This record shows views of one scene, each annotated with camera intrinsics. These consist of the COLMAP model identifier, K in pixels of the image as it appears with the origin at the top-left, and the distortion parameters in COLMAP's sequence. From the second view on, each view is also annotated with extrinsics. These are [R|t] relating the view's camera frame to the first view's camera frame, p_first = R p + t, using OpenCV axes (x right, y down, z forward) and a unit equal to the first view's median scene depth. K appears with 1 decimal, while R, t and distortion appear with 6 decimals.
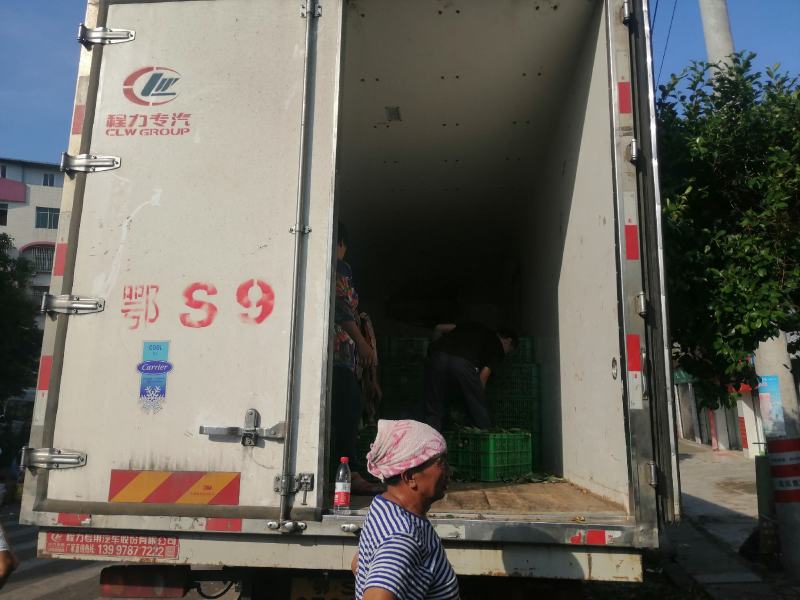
lens RADIAL K [[618.4, 0, 403.1], [0, 618.4, 296.4], [0, 0, 1]] dist [-0.000602, -0.005627]
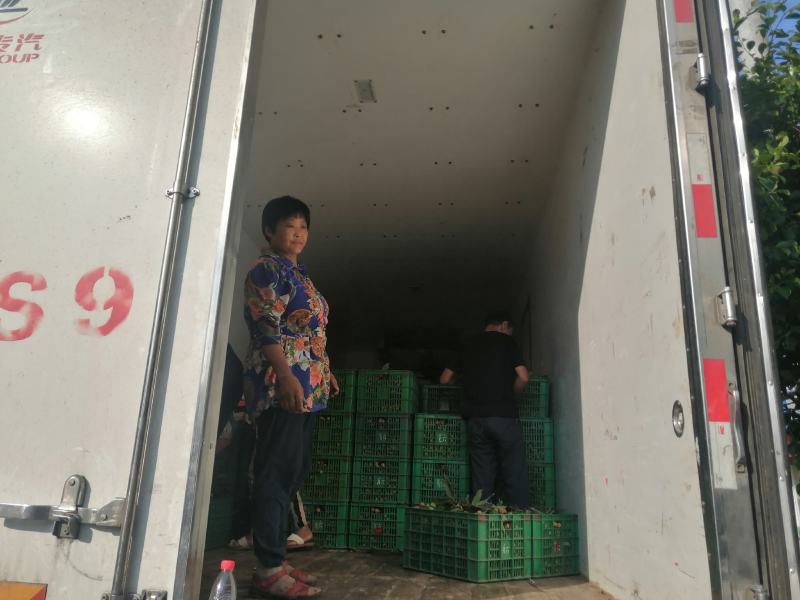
lens RADIAL K [[618.4, 0, 403.1], [0, 618.4, 296.4], [0, 0, 1]] dist [-0.000602, -0.005627]
pose [[0.999711, 0.013605, -0.019798, 0.081698], [-0.015384, 0.995579, -0.092661, 0.058488], [0.018449, 0.092939, 0.995501, 0.382894]]
